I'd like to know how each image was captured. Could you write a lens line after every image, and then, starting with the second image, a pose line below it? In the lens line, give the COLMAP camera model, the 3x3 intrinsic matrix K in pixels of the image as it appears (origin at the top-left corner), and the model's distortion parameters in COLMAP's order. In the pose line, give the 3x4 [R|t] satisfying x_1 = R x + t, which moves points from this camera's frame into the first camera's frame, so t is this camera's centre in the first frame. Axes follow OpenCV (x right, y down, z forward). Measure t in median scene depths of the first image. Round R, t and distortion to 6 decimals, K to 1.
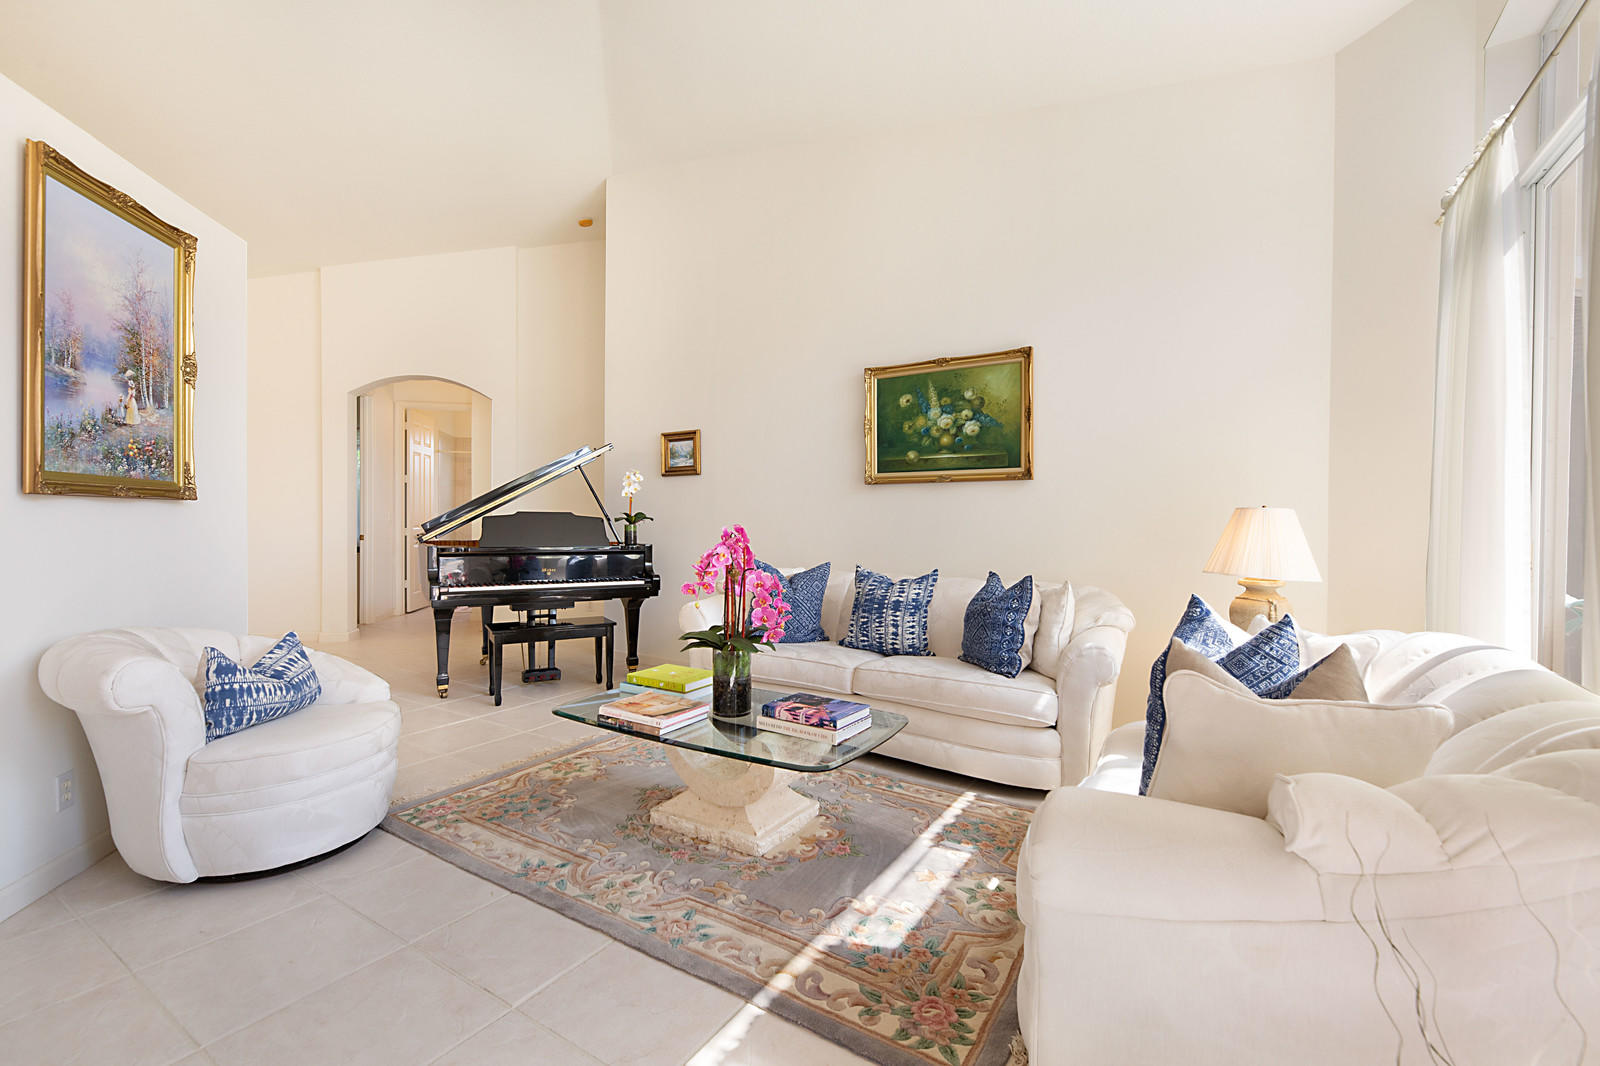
lens RADIAL K [[691.8, 0, 796.6], [0, 691.8, 529.1], [0, 0, 1]] dist [-0.000184, -0.000005]
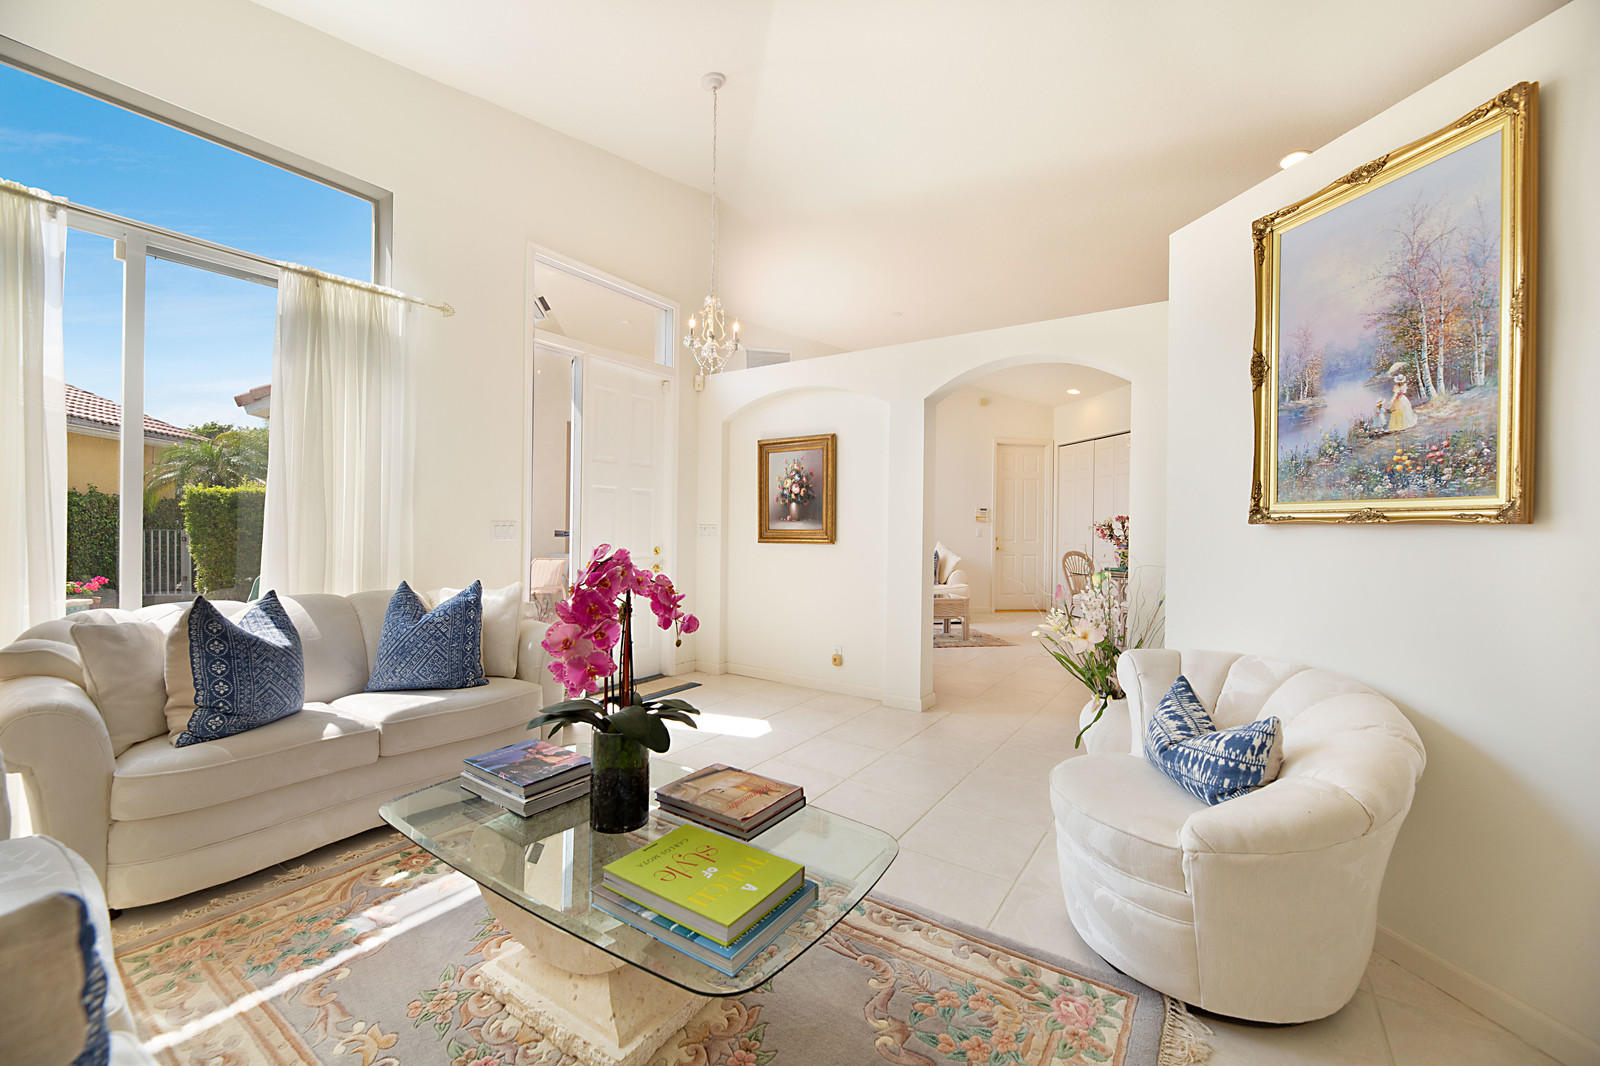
lens RADIAL K [[642.4, 0, 801.6], [0, 642.4, 527.0], [0, 0, 1]] dist [0.000236, 0.000023]
pose [[-0.999375, -0.021393, 0.028135, -0.310603], [-0.020941, 0.999648, 0.016262, -0.039975], [-0.028473, 0.015662, -0.999472, 1.771146]]
